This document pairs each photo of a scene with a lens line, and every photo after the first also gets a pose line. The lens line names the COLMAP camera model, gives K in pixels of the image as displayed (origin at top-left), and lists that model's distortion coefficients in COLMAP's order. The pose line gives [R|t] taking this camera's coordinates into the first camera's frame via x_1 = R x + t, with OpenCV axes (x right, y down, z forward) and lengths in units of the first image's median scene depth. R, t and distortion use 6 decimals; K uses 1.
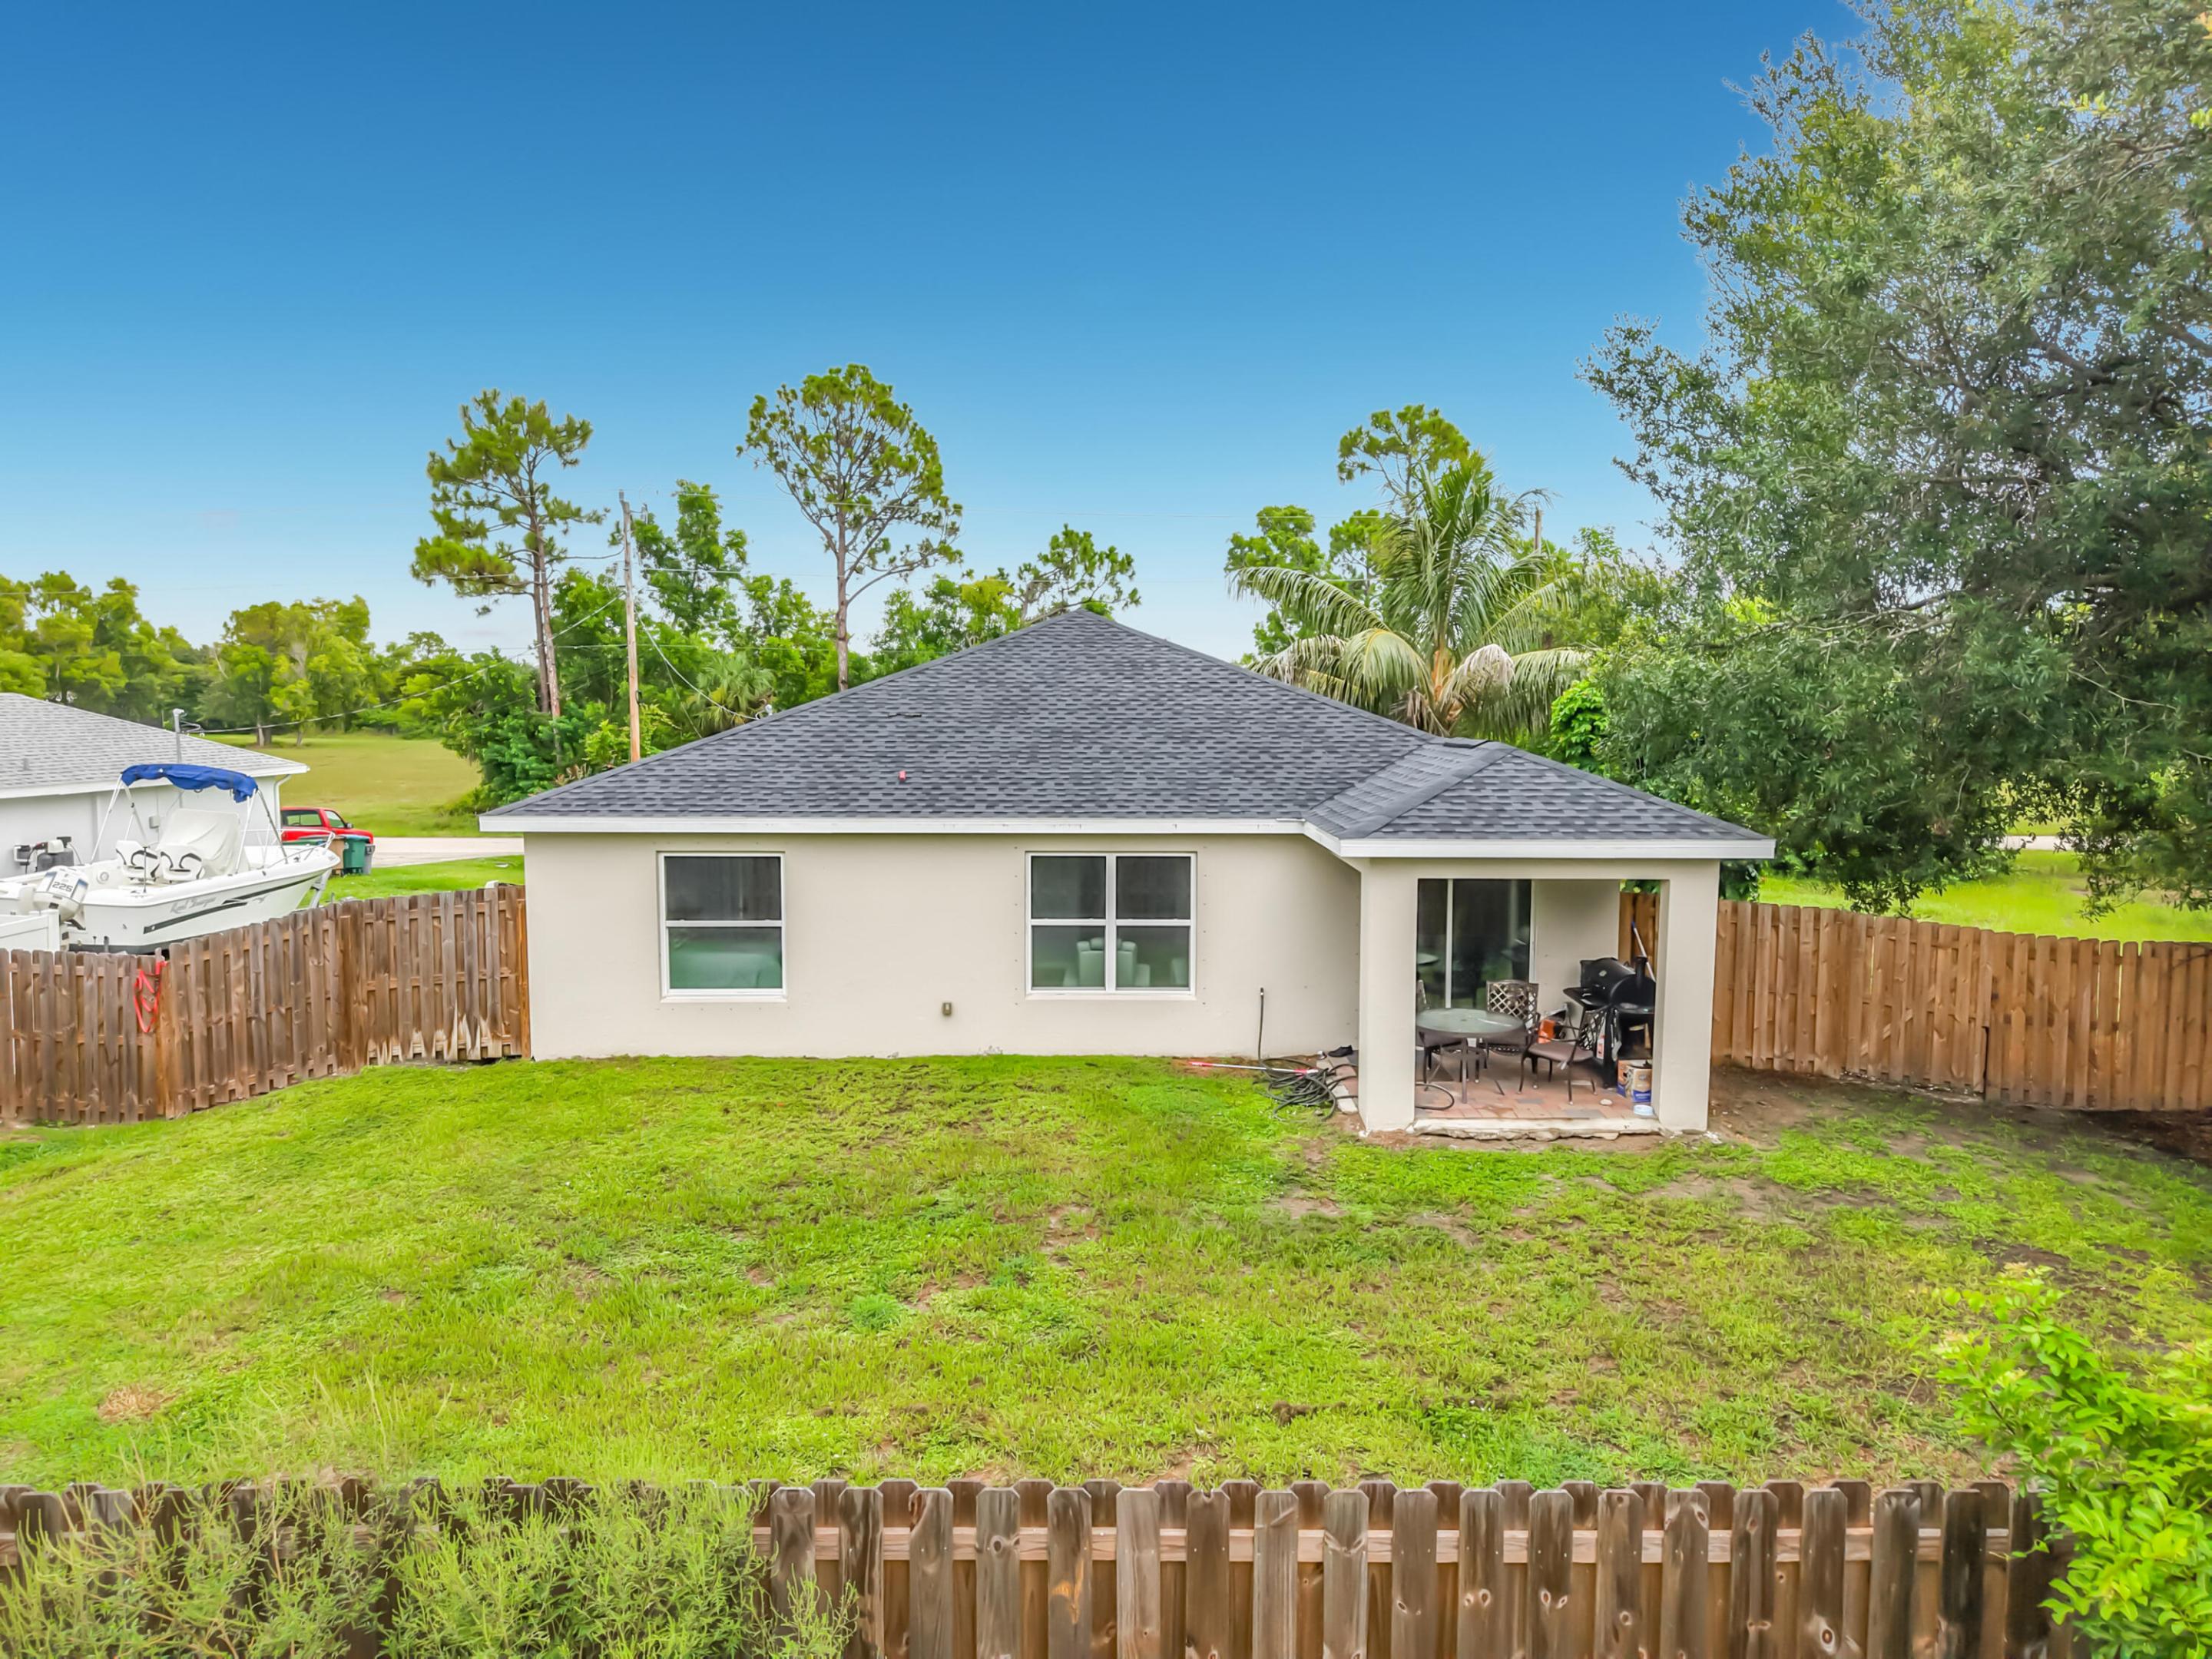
lens RADIAL K [[1471.2, 0, 1104.7], [0, 1471.2, 837.2], [0, 0, 1]] dist [0.045769, -0.053218]
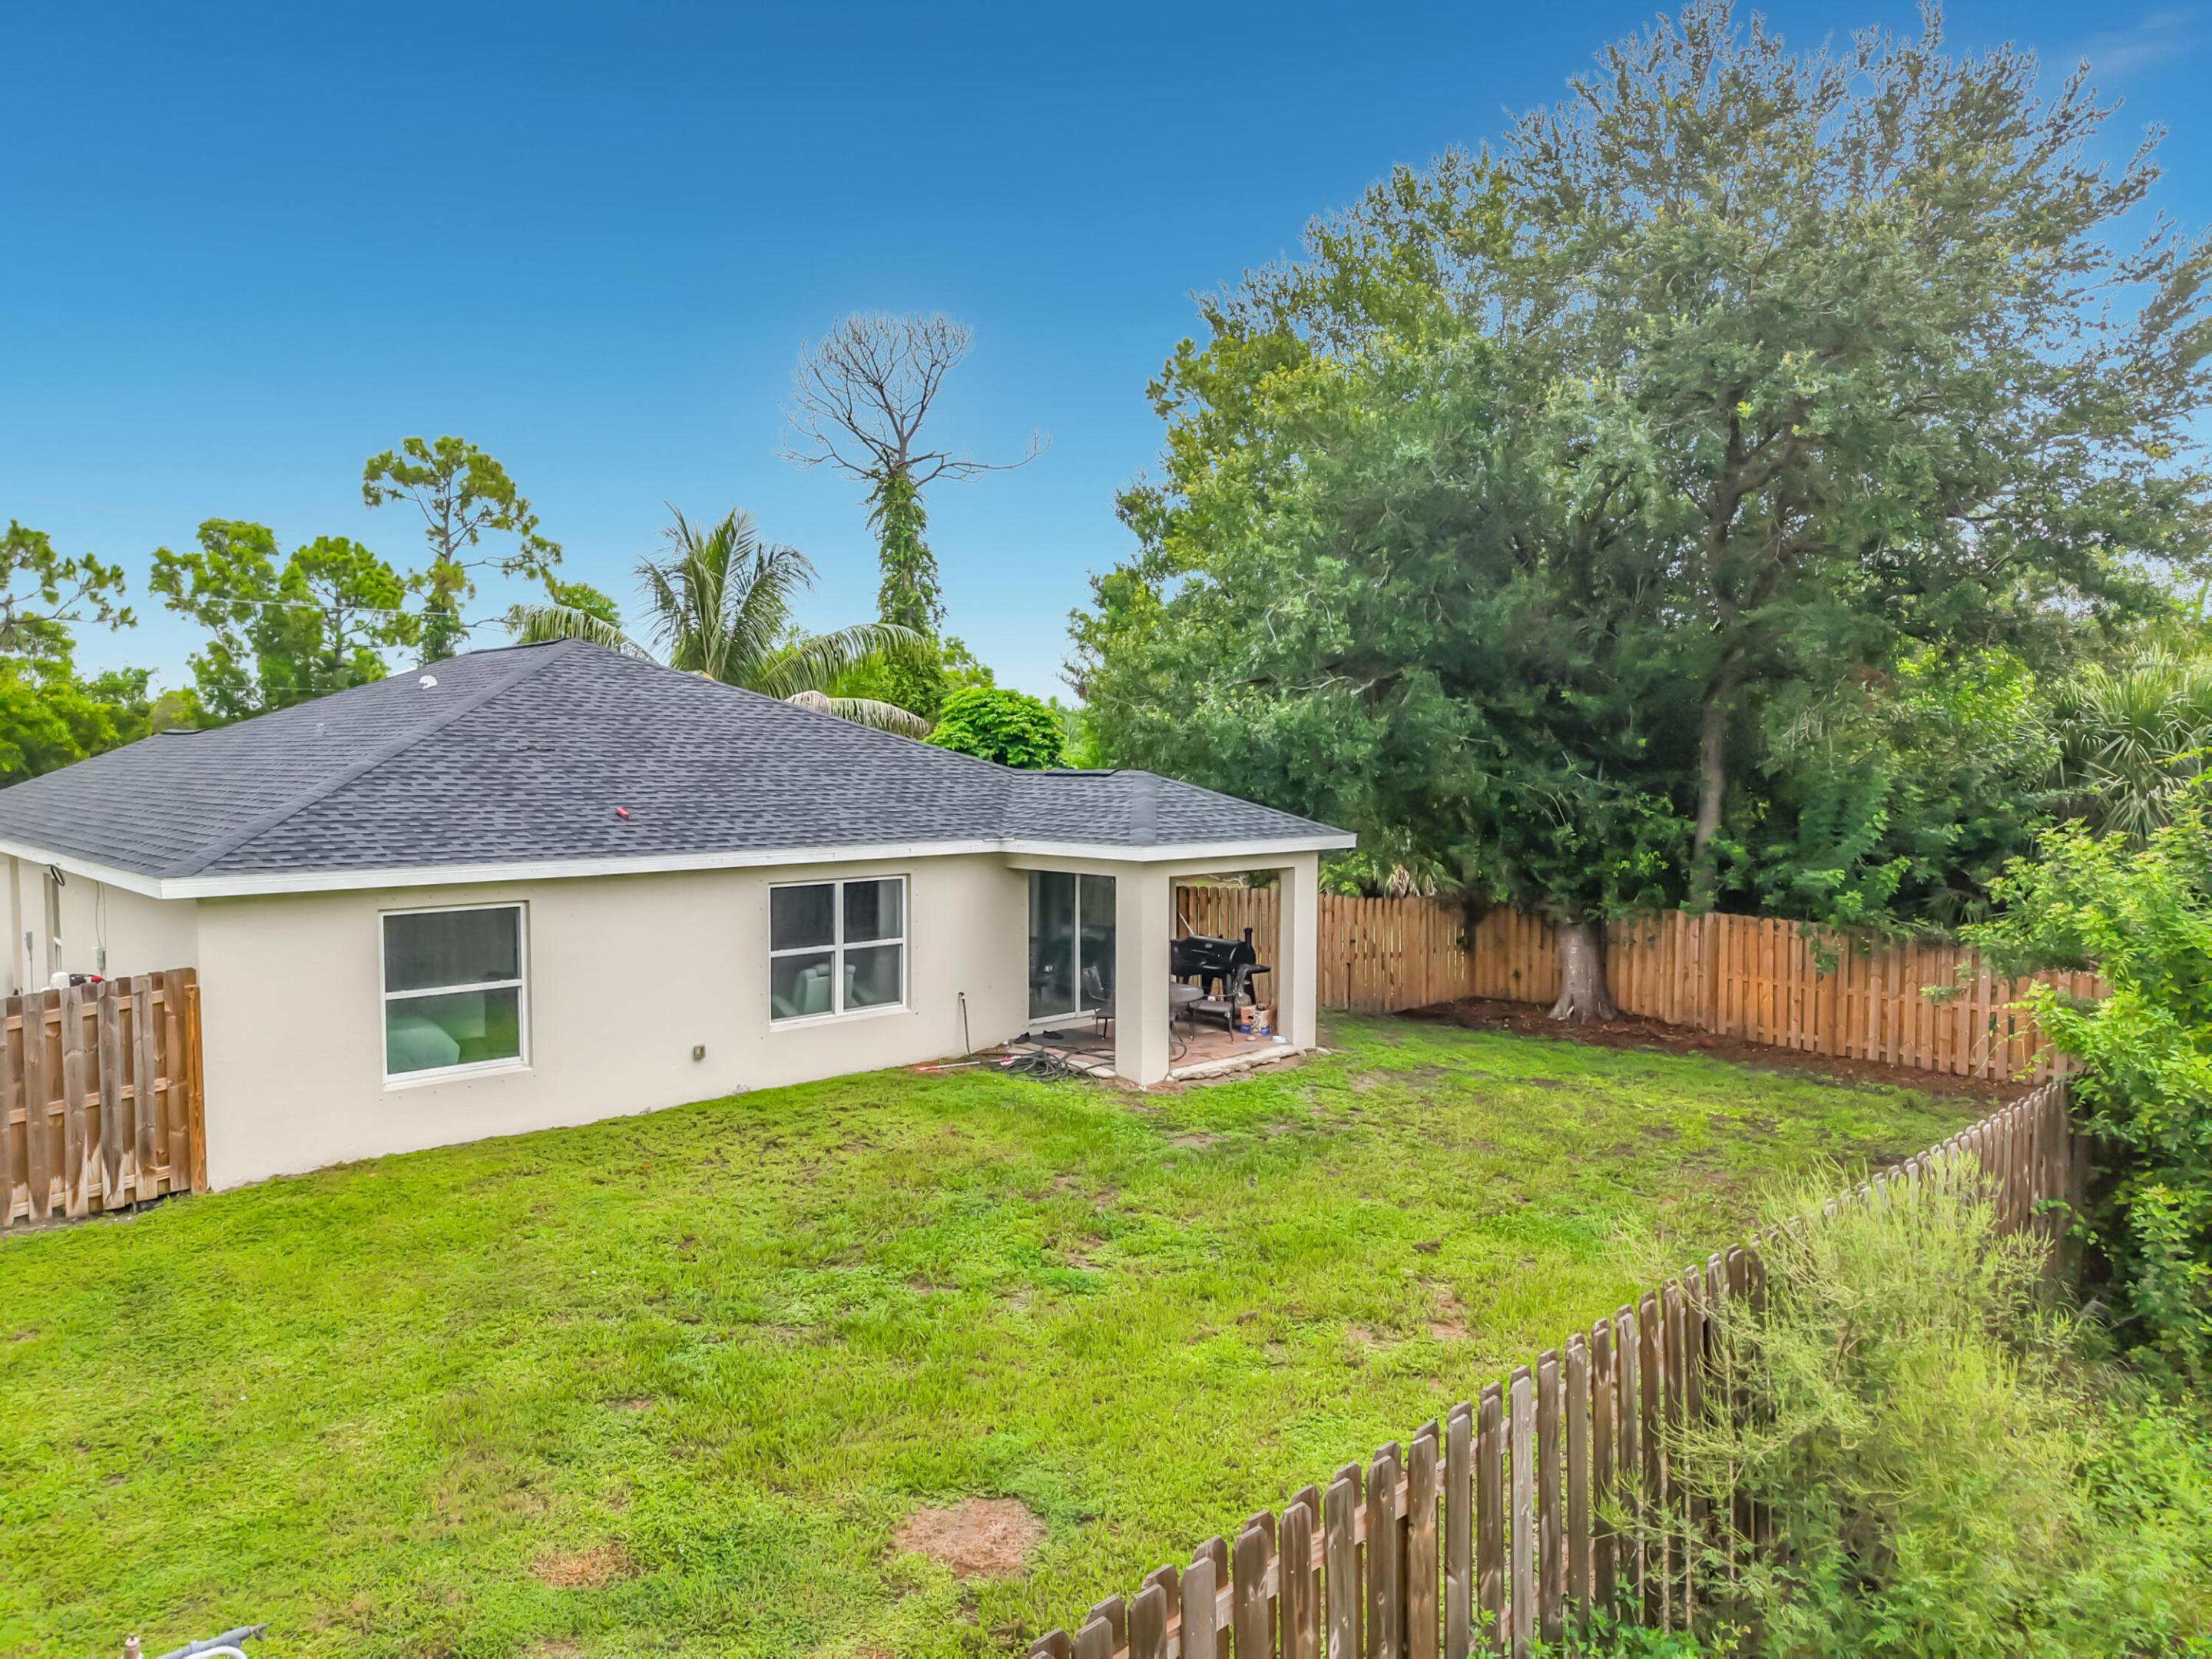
lens RADIAL K [[1471.2, 0, 1104.7], [0, 1471.2, 837.2], [0, 0, 1]] dist [0.045769, -0.053218]
pose [[0.727537, -0.040098, 0.684896, -0.571236], [0.062427, 0.998018, -0.007883, 0.000185], [-0.683223, 0.048491, 0.728598, 0.103939]]
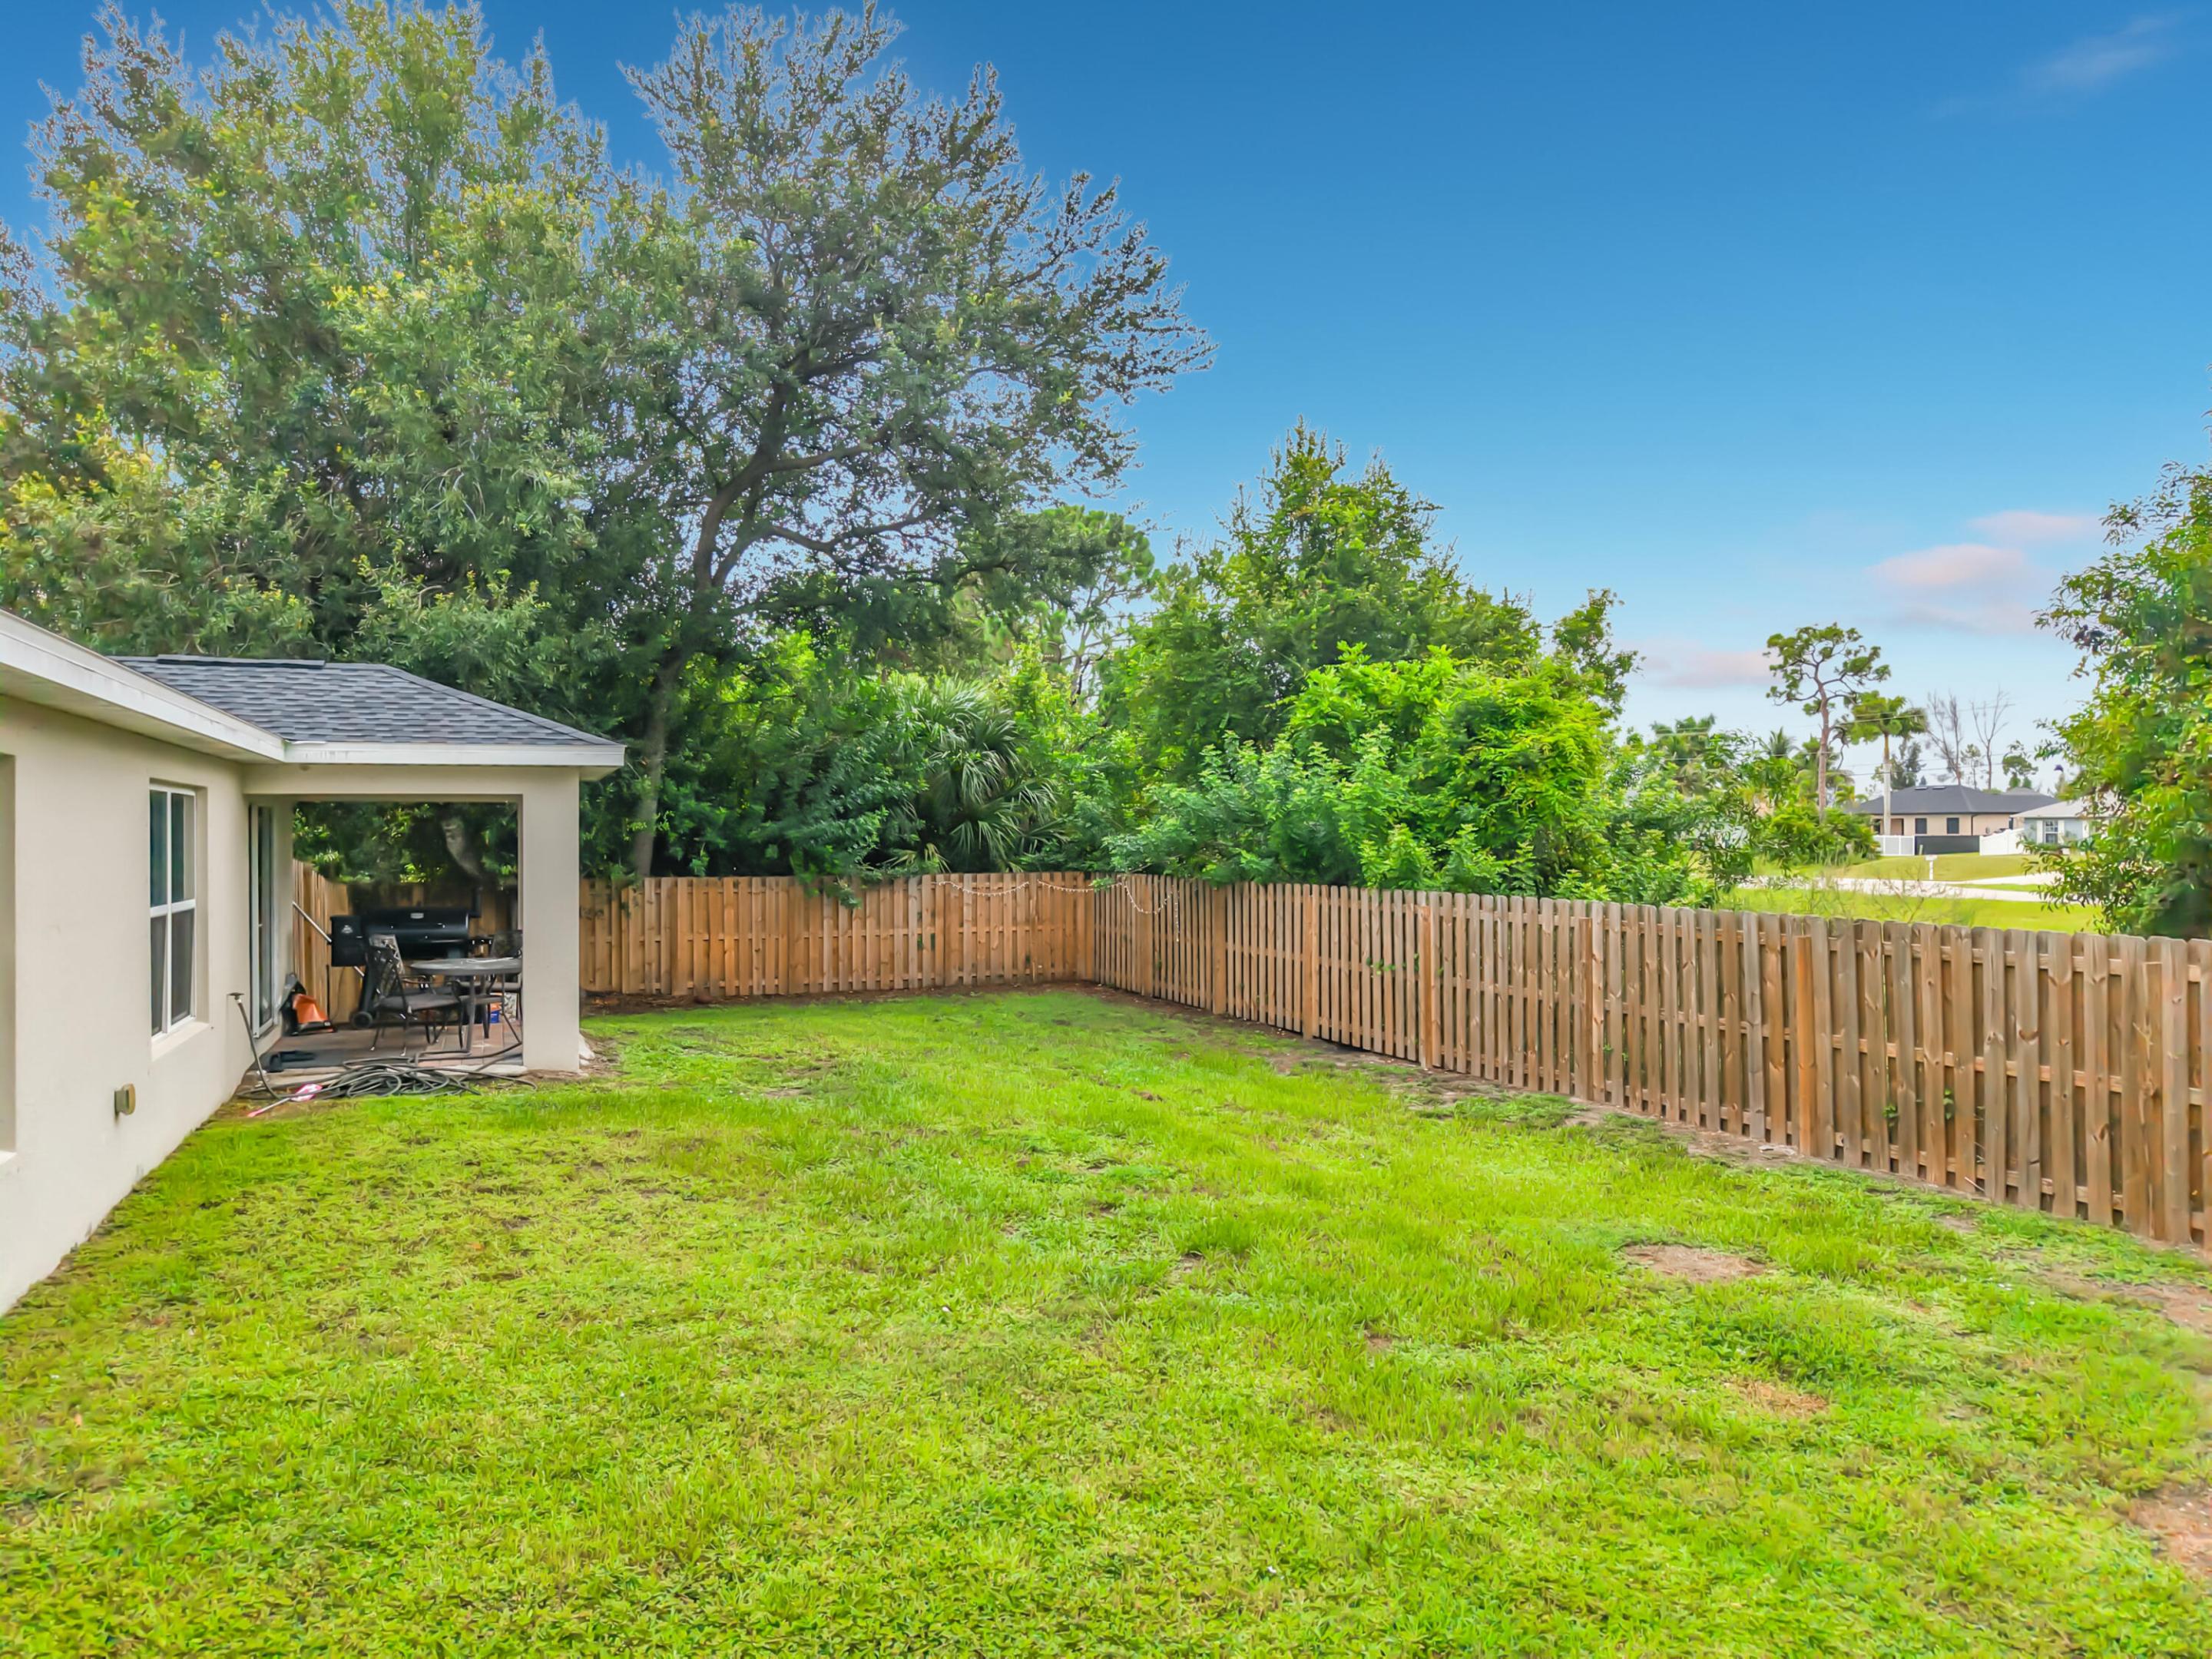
lens RADIAL K [[1471.2, 0, 1104.7], [0, 1471.2, 837.2], [0, 0, 1]] dist [0.045769, -0.053218]
pose [[-0.378403, -0.001047, 0.925640, -0.676204], [0.090817, 0.995133, 0.038251, 0.040421], [-0.921175, 0.098538, -0.376466, 0.872981]]
